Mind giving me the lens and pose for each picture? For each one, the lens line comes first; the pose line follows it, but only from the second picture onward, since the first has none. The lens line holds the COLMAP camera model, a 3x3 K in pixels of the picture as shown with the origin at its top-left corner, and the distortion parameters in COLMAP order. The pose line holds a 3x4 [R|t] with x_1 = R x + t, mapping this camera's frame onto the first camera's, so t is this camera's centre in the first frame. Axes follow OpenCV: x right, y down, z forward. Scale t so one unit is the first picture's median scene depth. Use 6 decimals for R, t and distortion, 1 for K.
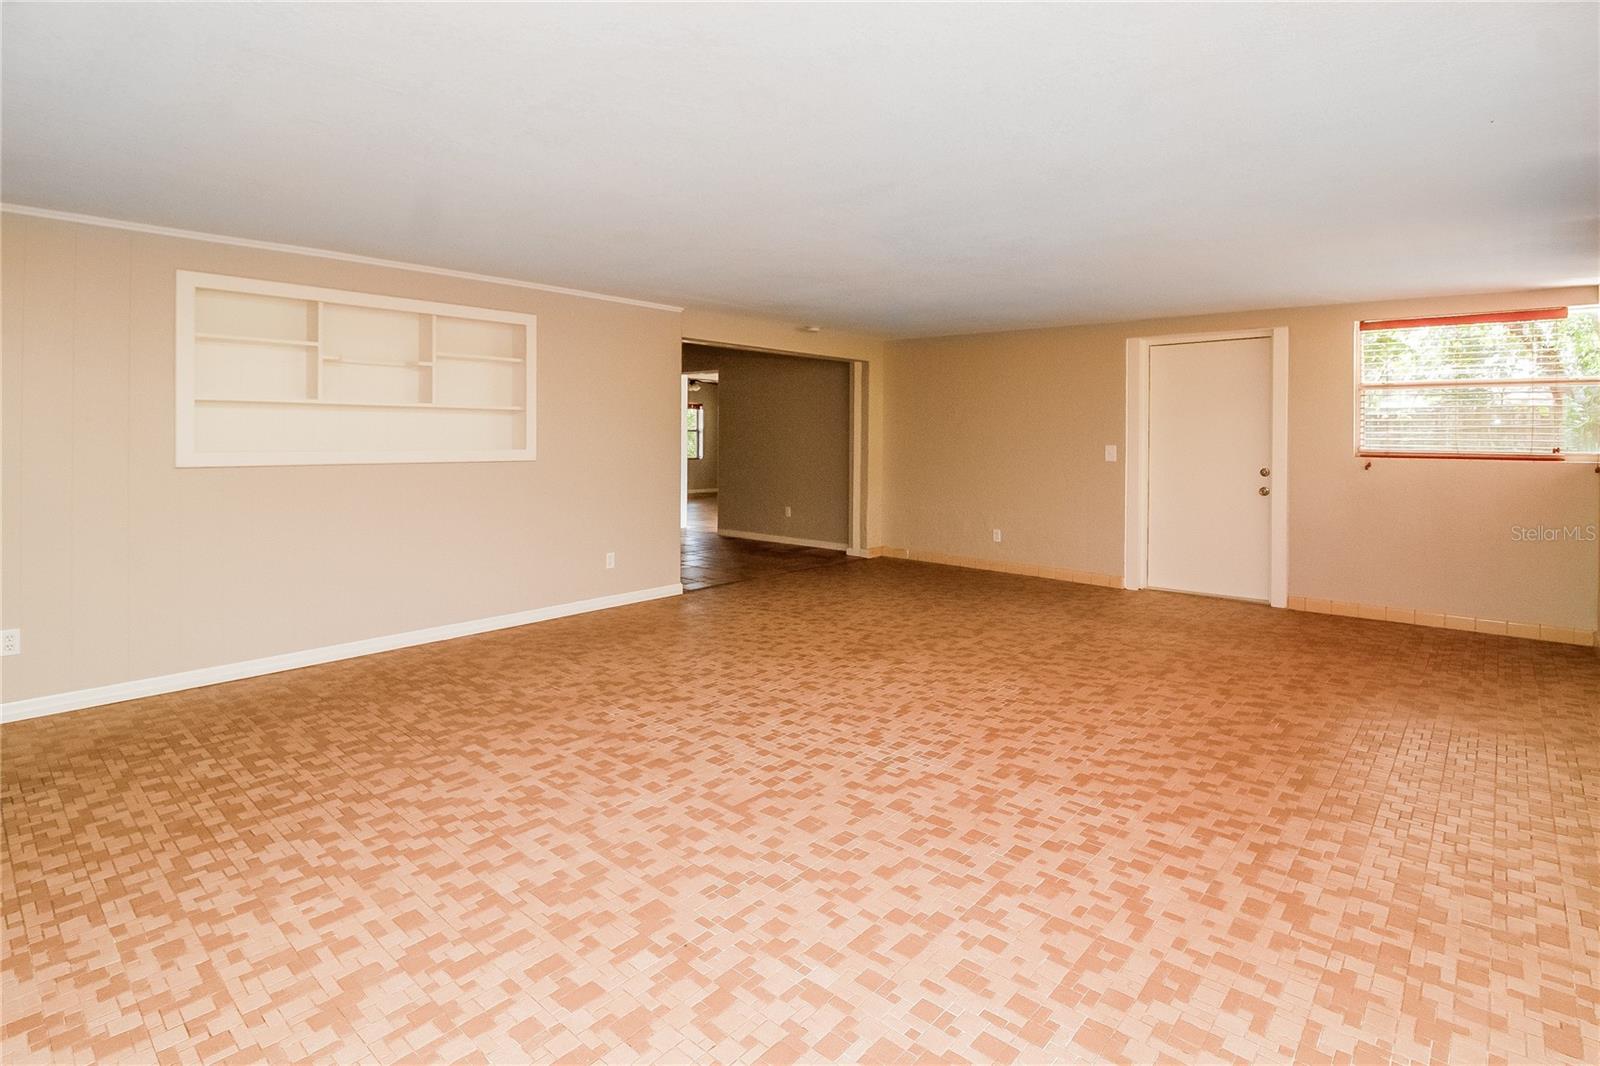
lens RADIAL K [[769.9, 0, 799.7], [0, 769.9, 533.4], [0, 0, 1]] dist [-0.006067, -0.000299]
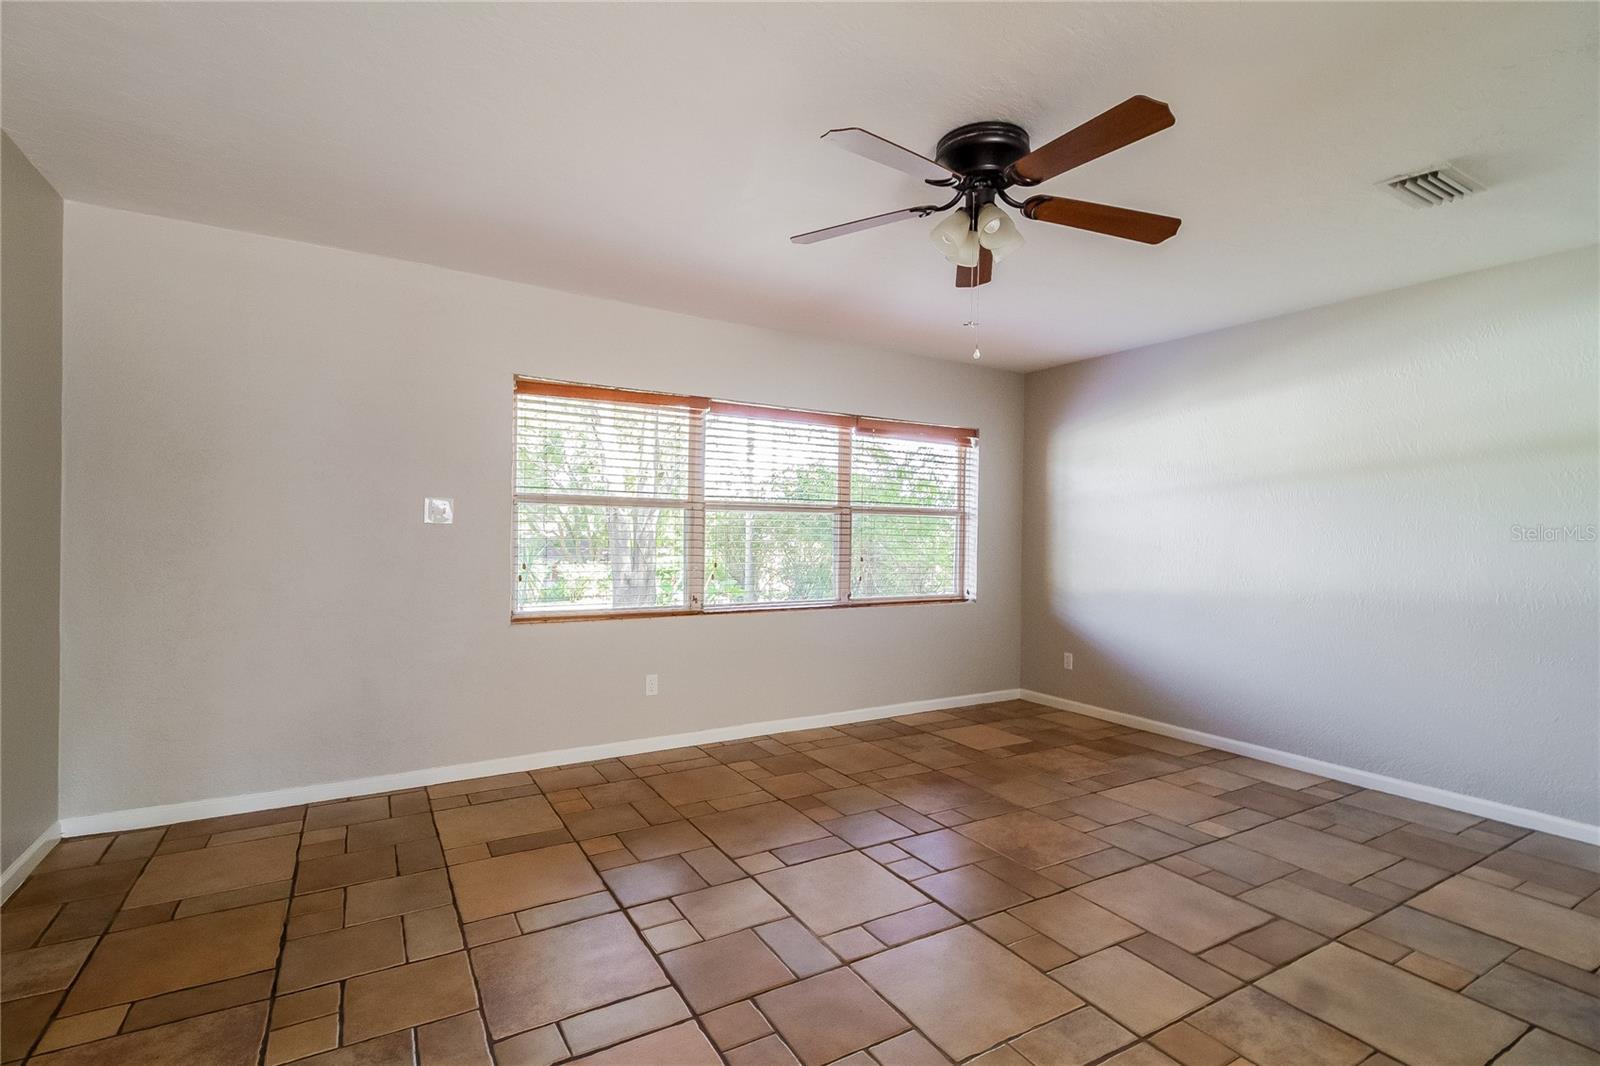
lens RADIAL K [[769.9, 0, 803.8], [0, 769.9, 536.5], [0, 0, 1]] dist [-0.006067, -0.000299]
pose [[0.946884, 0.014457, -0.321250, -0.090908], [-0.053709, 0.992067, -0.113663, -0.081364], [0.317059, 0.124880, 0.940148, 0.670225]]
